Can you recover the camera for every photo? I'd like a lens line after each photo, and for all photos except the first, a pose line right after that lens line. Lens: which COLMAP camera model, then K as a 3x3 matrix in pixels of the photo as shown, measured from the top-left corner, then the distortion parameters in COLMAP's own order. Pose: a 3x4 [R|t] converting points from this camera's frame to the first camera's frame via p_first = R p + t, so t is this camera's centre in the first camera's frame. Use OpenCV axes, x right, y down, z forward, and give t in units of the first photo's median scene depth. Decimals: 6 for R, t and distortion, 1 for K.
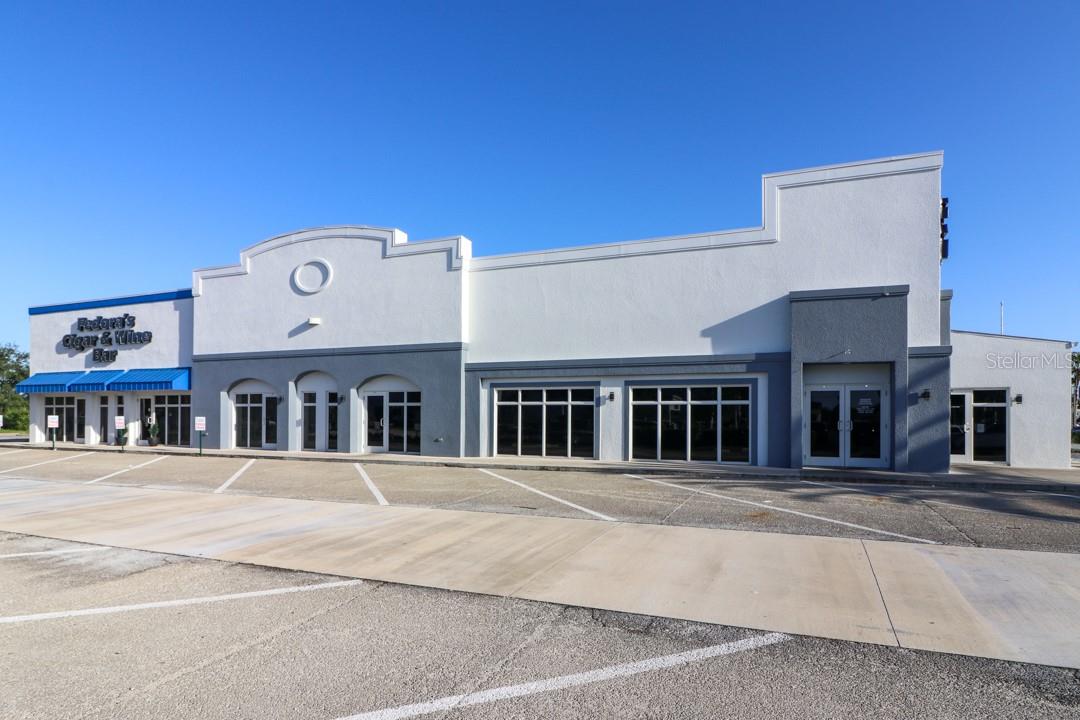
lens RADIAL K [[474.5, 0, 554.9], [0, 474.5, 414.5], [0, 0, 1]] dist [-0.000694, -0.002290]
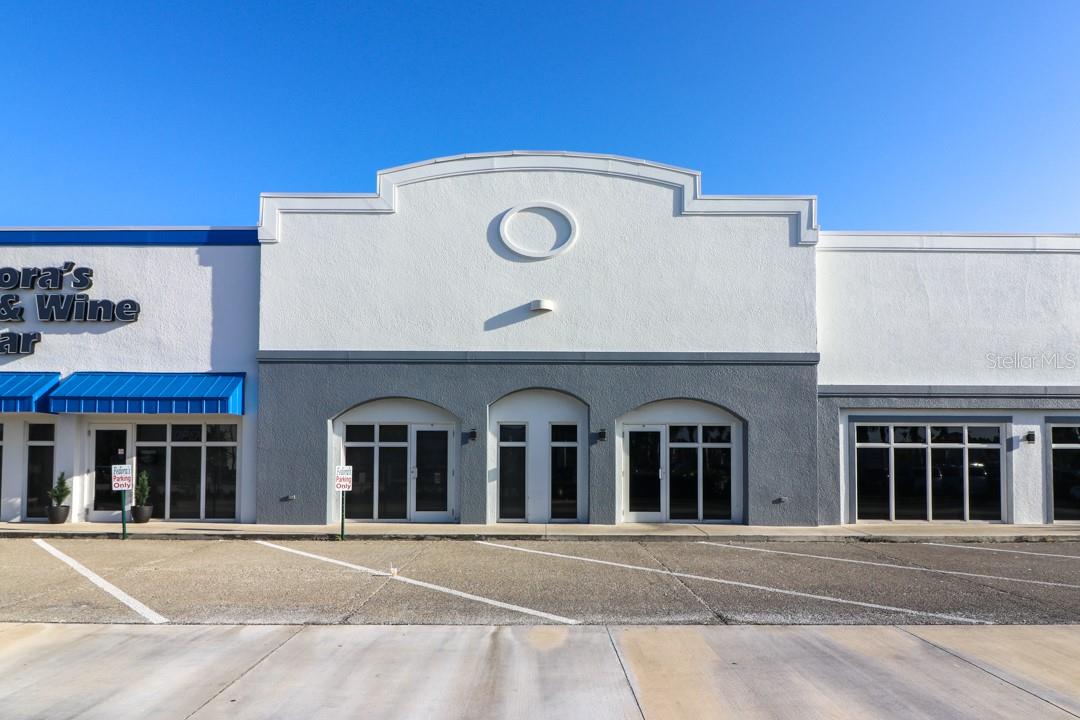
lens RADIAL K [[635.7, 0, 557.0], [0, 635.7, 446.6], [0, 0, 1]] dist [-0.008377, 0.000016]
pose [[0.952710, 0.008354, 0.303766, -0.777092], [-0.002083, 0.999778, -0.020962, -0.001139], [-0.303874, 0.019338, 0.952516, 0.245795]]
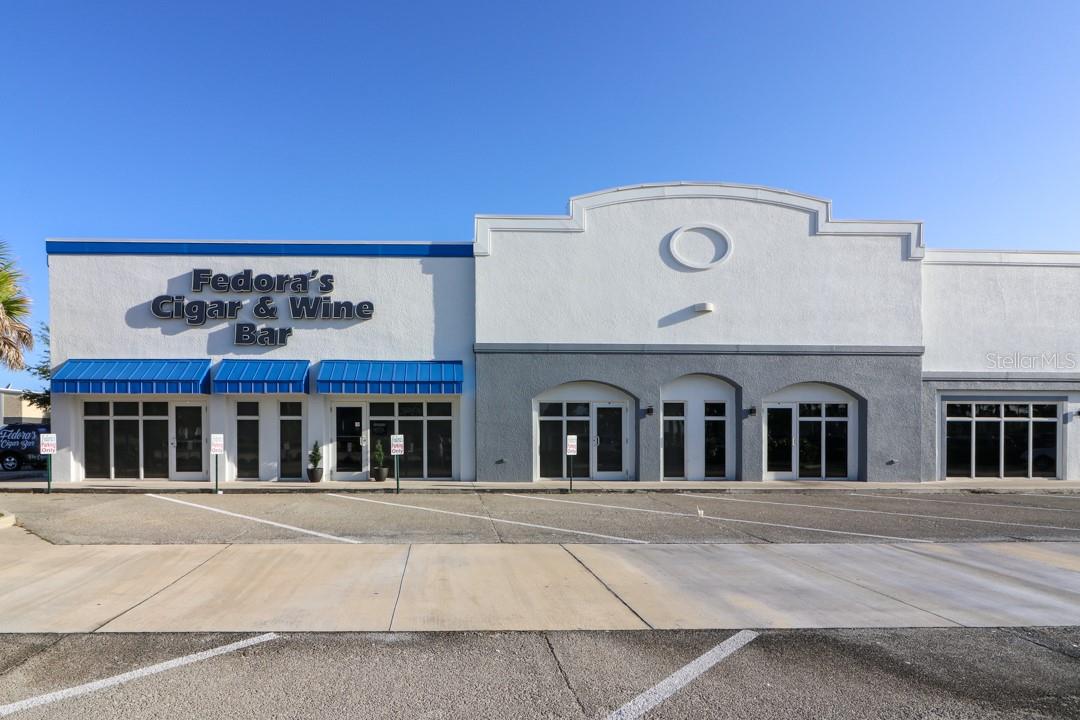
lens RADIAL K [[509.6, 0, 521.4], [0, 509.6, 430.9], [0, 0, 1]] dist [0.000915, -0.002593]
pose [[0.946643, -0.000106, 0.322285, -1.103699], [-0.000322, 0.999999, 0.001275, -0.002710], [-0.322285, -0.001311, 0.946642, 0.352151]]
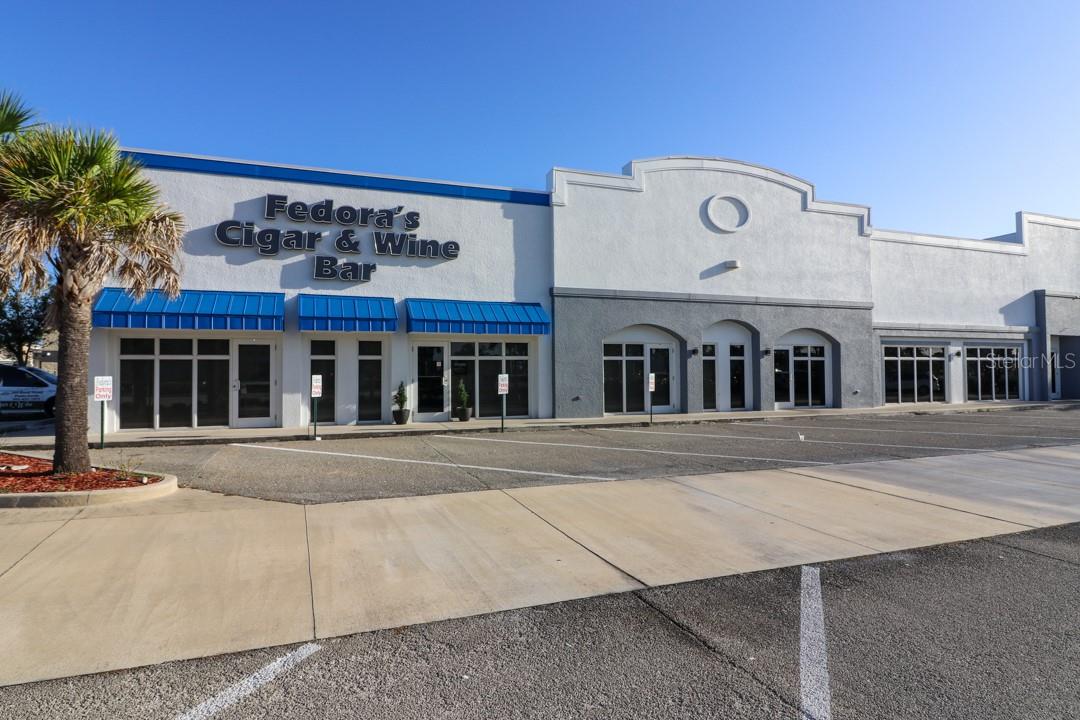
lens RADIAL K [[530.0, 0, 492.1], [0, 530.0, 353.5], [0, 0, 1]] dist [0.001124, -0.000408]
pose [[0.816390, 0.012743, 0.577361, -1.533444], [0.005898, 0.999520, -0.030401, -0.002661], [-0.577471, 0.028225, 0.815923, 0.485431]]
